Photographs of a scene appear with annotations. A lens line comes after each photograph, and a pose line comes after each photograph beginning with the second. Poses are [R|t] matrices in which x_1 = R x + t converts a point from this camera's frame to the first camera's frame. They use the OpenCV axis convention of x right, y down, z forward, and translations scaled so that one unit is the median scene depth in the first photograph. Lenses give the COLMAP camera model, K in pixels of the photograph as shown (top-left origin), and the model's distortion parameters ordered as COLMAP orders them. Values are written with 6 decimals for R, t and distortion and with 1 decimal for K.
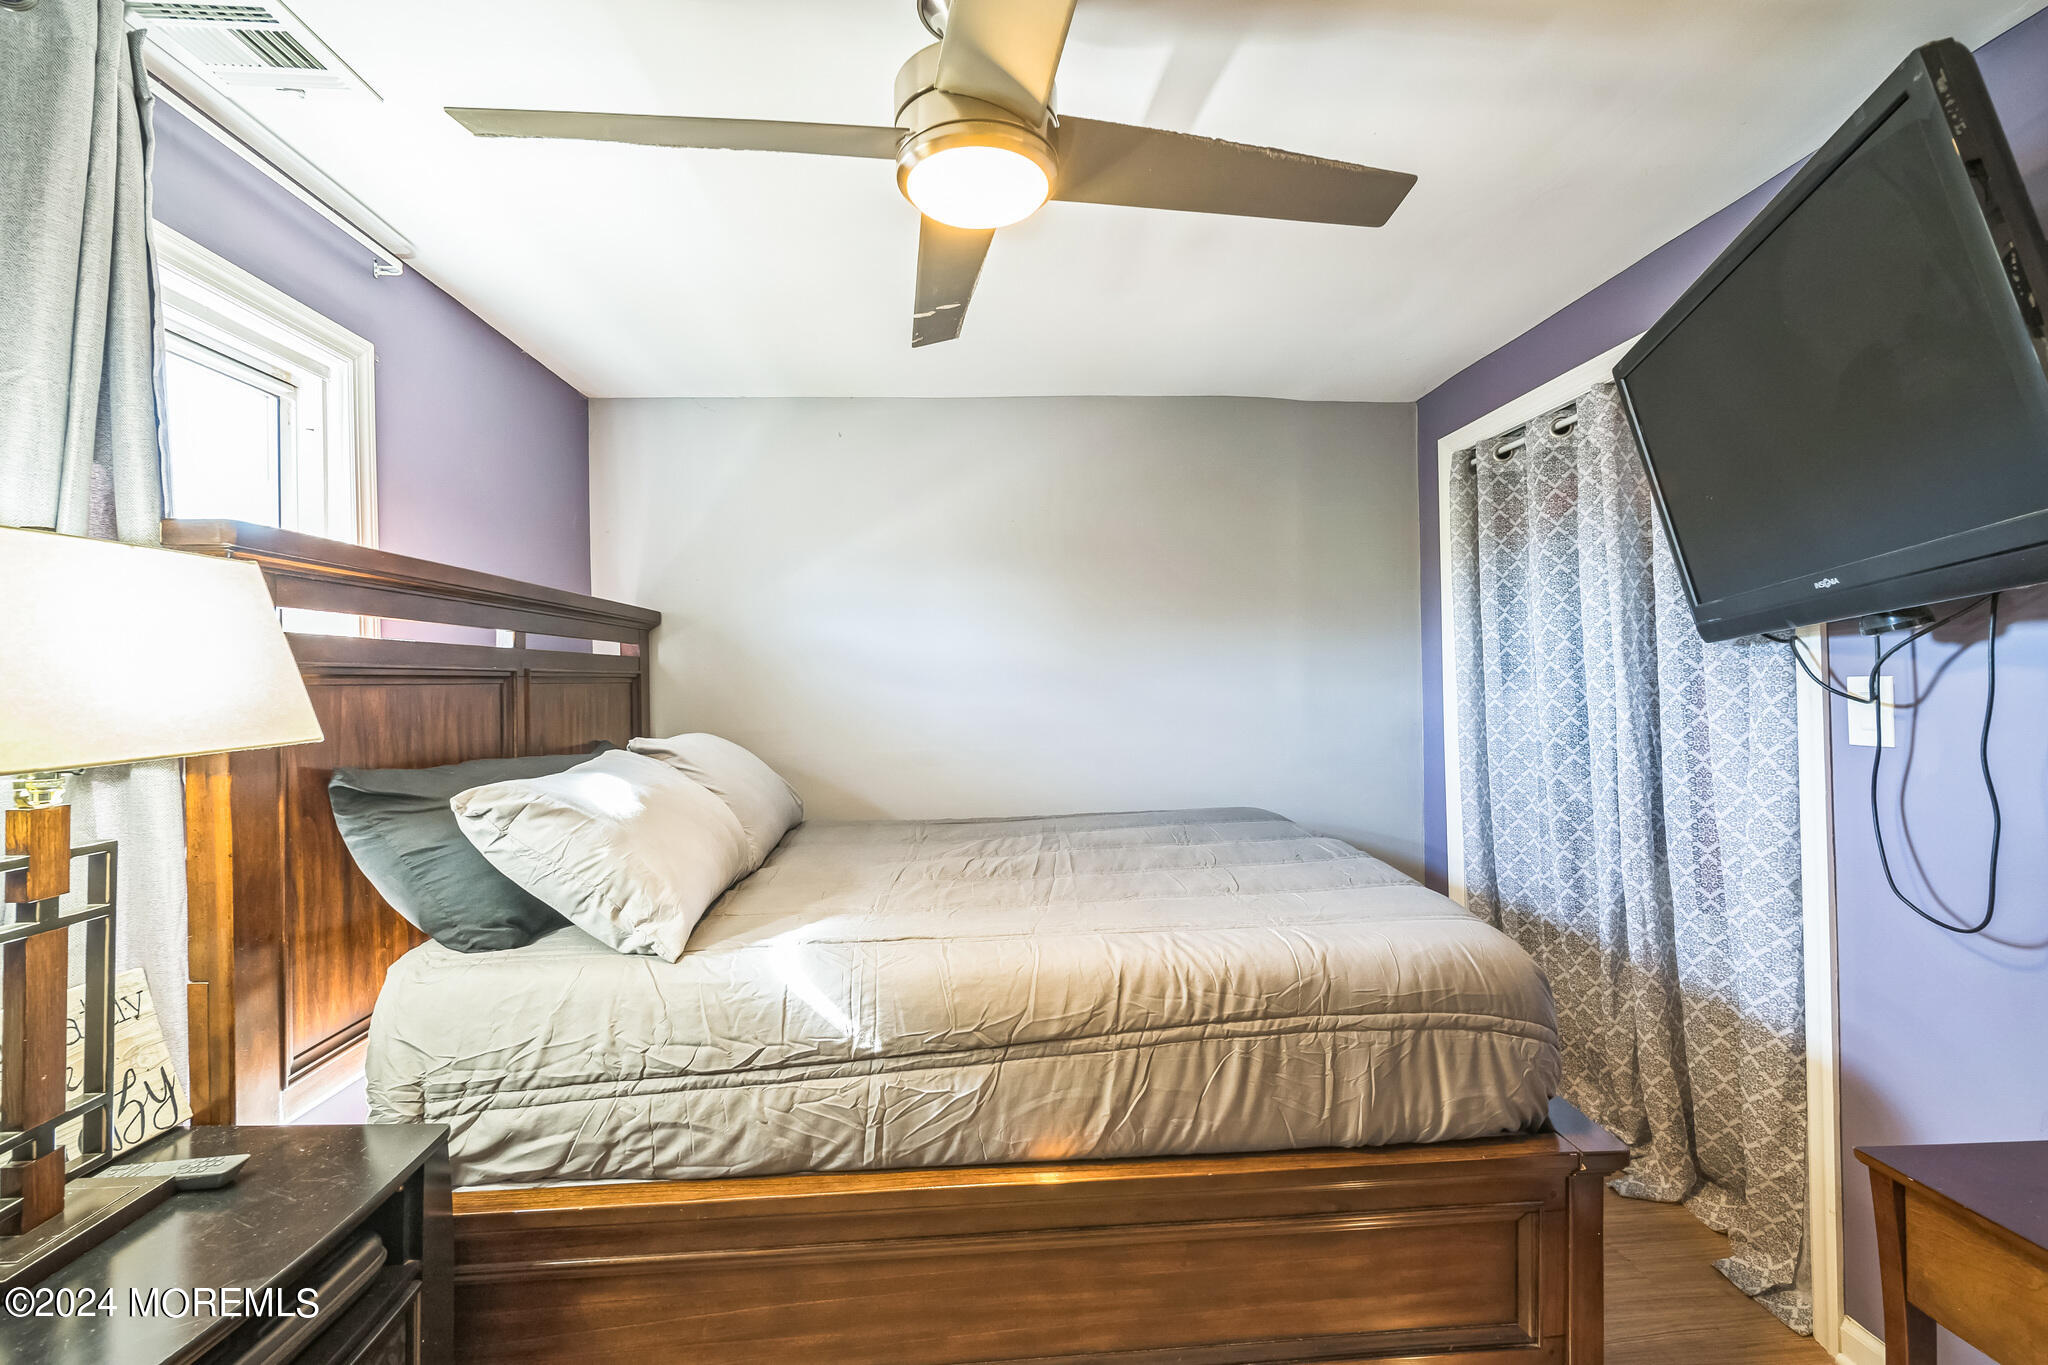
lens RADIAL K [[888.5, 0, 1035.3], [0, 888.5, 688.4], [0, 0, 1]] dist [-0.000269, -0.000667]
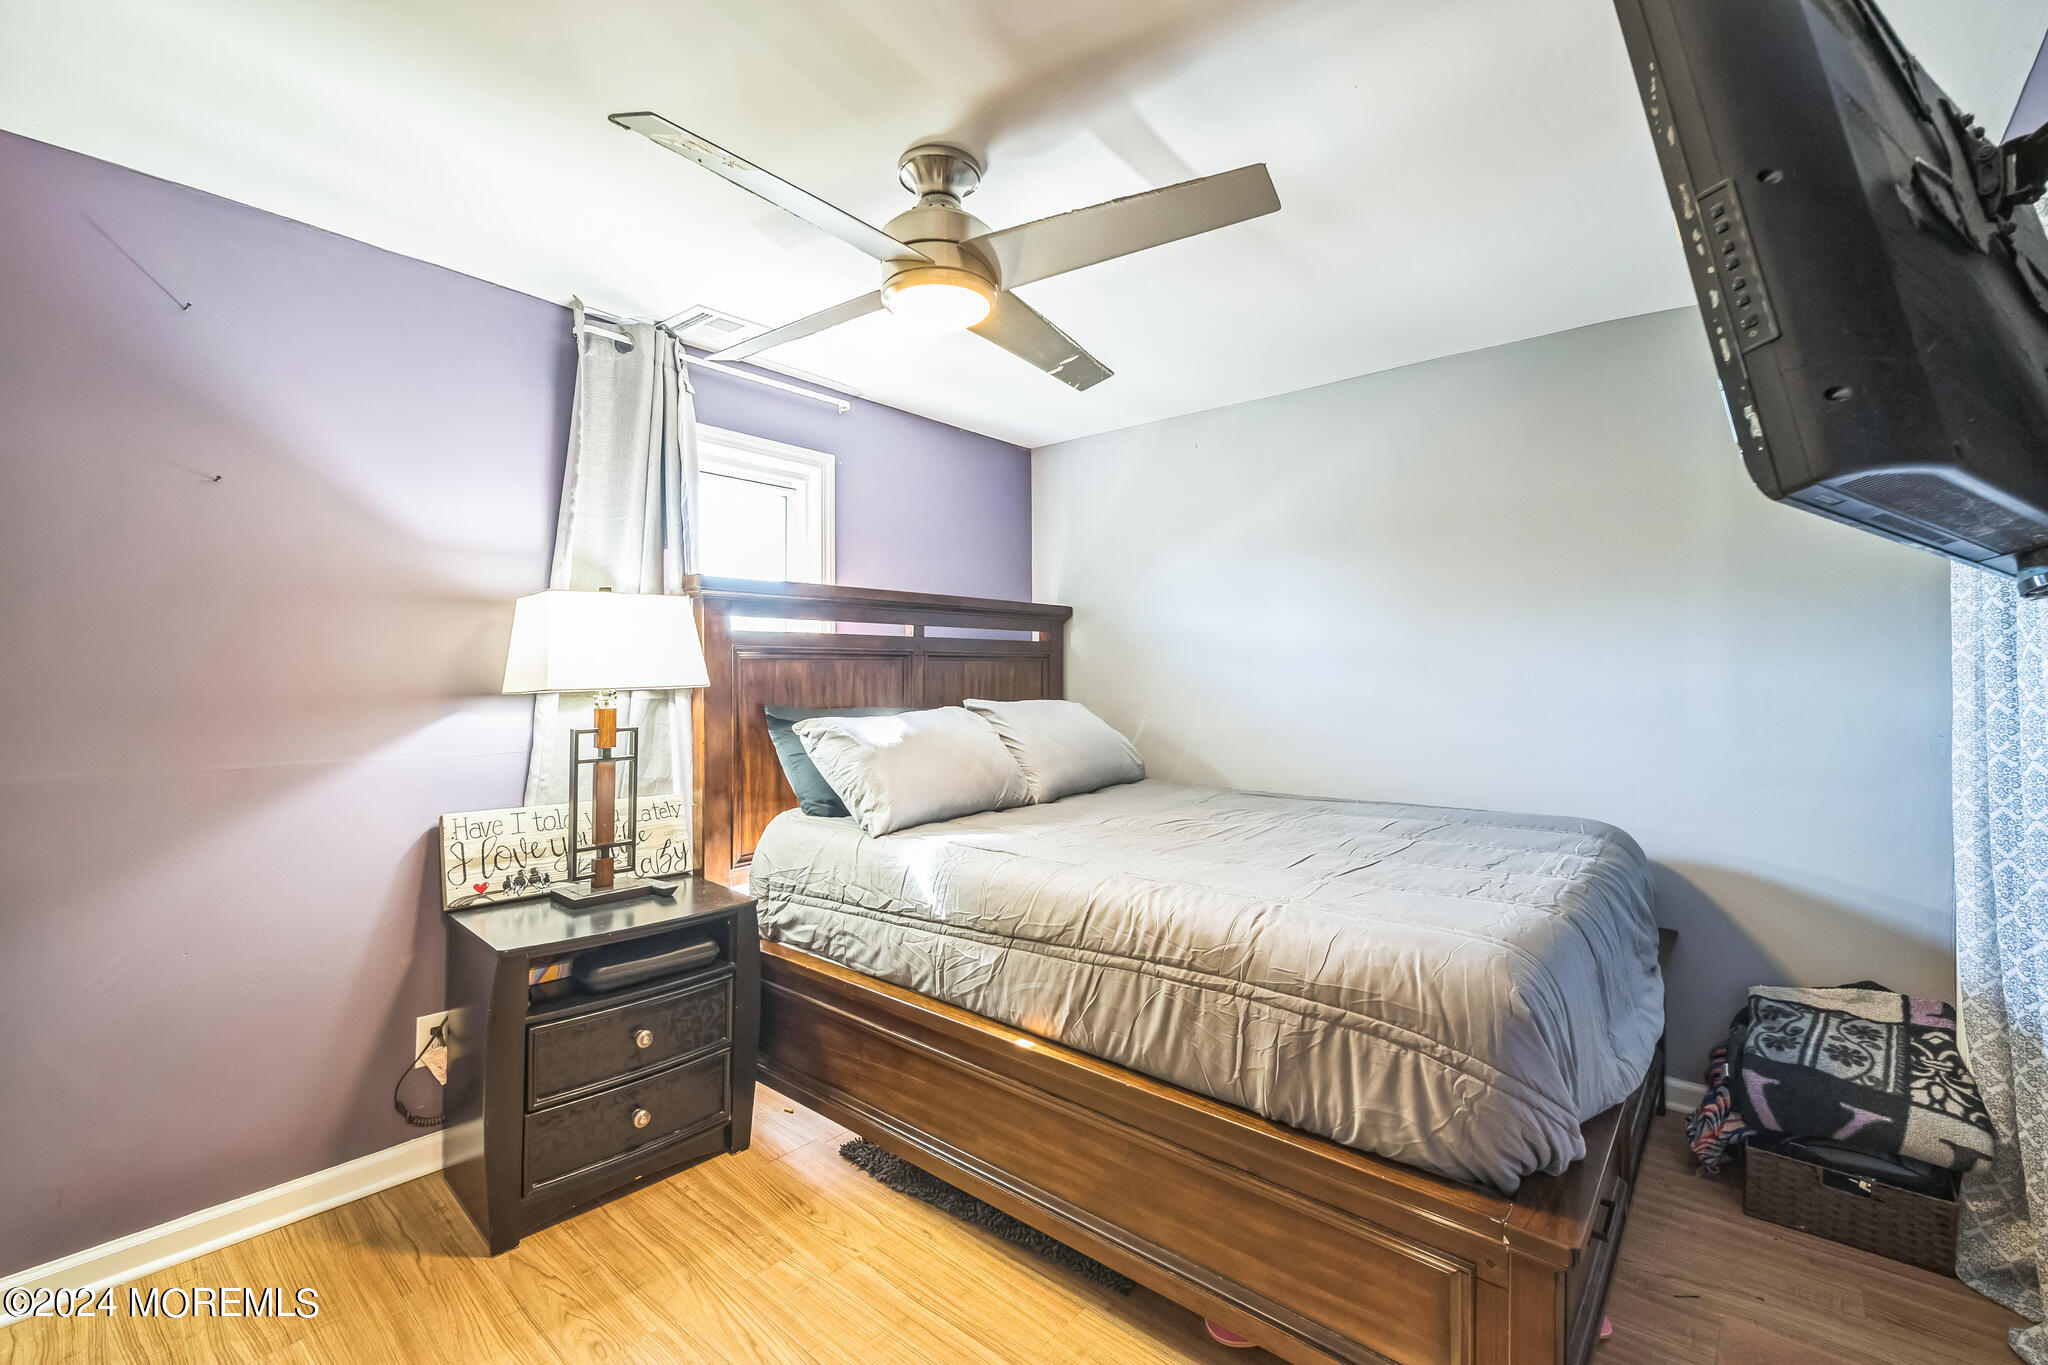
lens RADIAL K [[888.5, 0, 1035.3], [0, 888.5, 688.4], [0, 0, 1]] dist [-0.000269, -0.000667]
pose [[0.714297, 0.031575, -0.699130, 0.885443], [-0.019189, 0.999490, 0.025535, 0.000679], [0.699579, -0.004824, 0.714539, 0.086009]]
